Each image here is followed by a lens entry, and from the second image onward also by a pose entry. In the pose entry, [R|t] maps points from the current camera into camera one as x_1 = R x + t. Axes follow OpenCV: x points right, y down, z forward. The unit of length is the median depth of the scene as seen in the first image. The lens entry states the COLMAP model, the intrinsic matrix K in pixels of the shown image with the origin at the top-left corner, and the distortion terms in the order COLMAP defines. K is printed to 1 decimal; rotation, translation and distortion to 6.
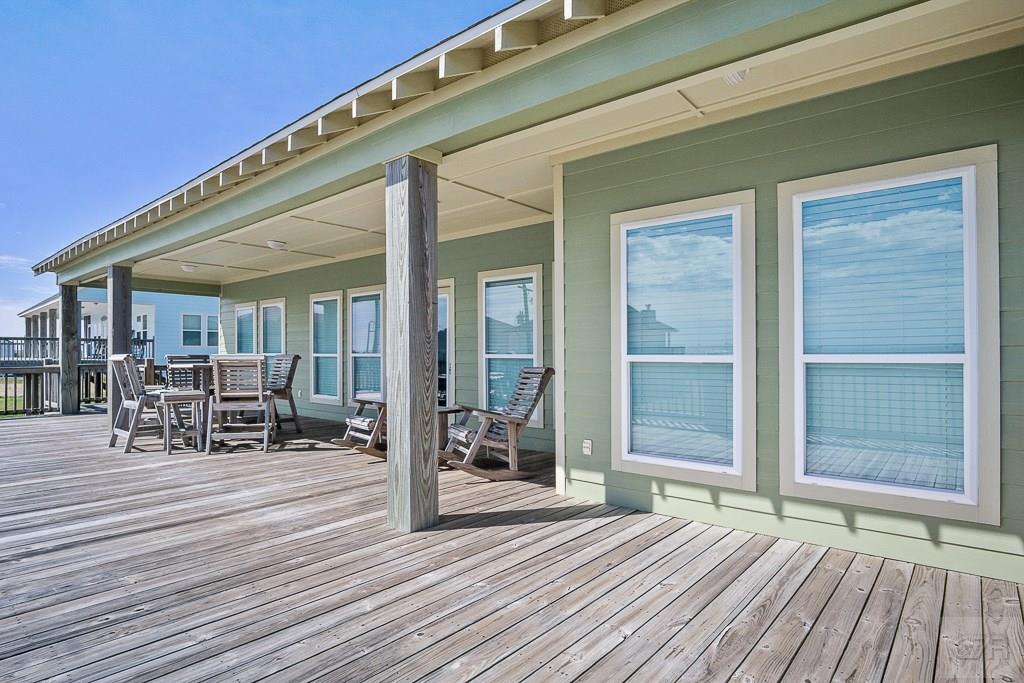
lens RADIAL K [[557.9, 0, 512.9], [0, 557.9, 349.0], [0, 0, 1]] dist [-0.022171, 0.007421]
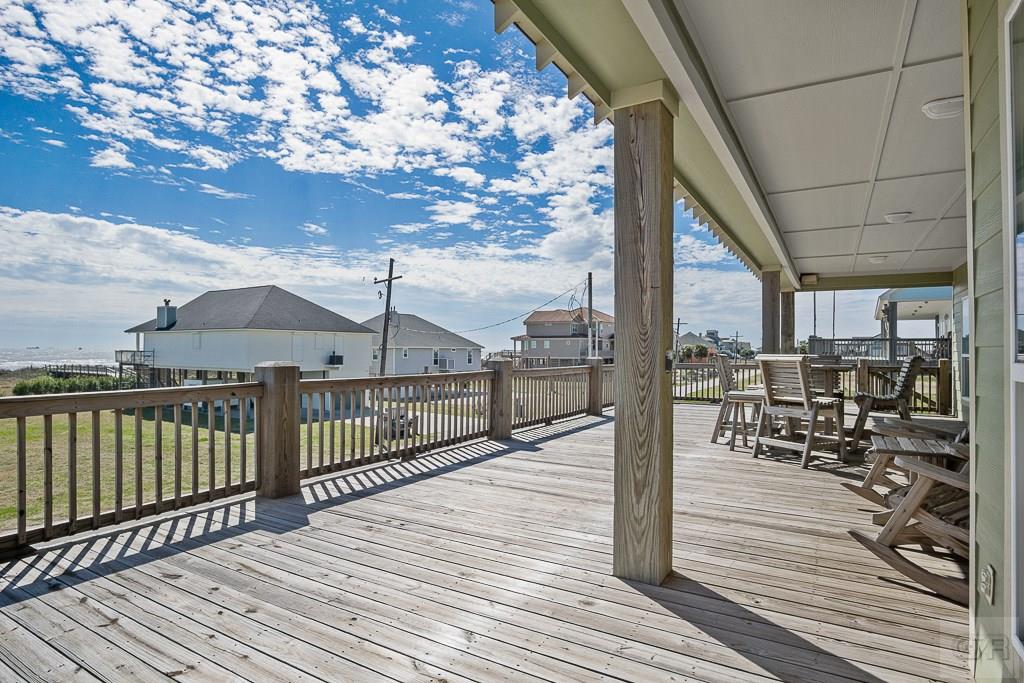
lens RADIAL K [[557.9, 0, 507.5], [0, 557.9, 349.6], [0, 0, 1]] dist [-0.022171, 0.007421]
pose [[0.157883, -0.003604, -0.987451, 0.329824], [0.004723, 0.999985, -0.002895, 0.001605], [0.987447, -0.004206, 0.157898, 0.401631]]
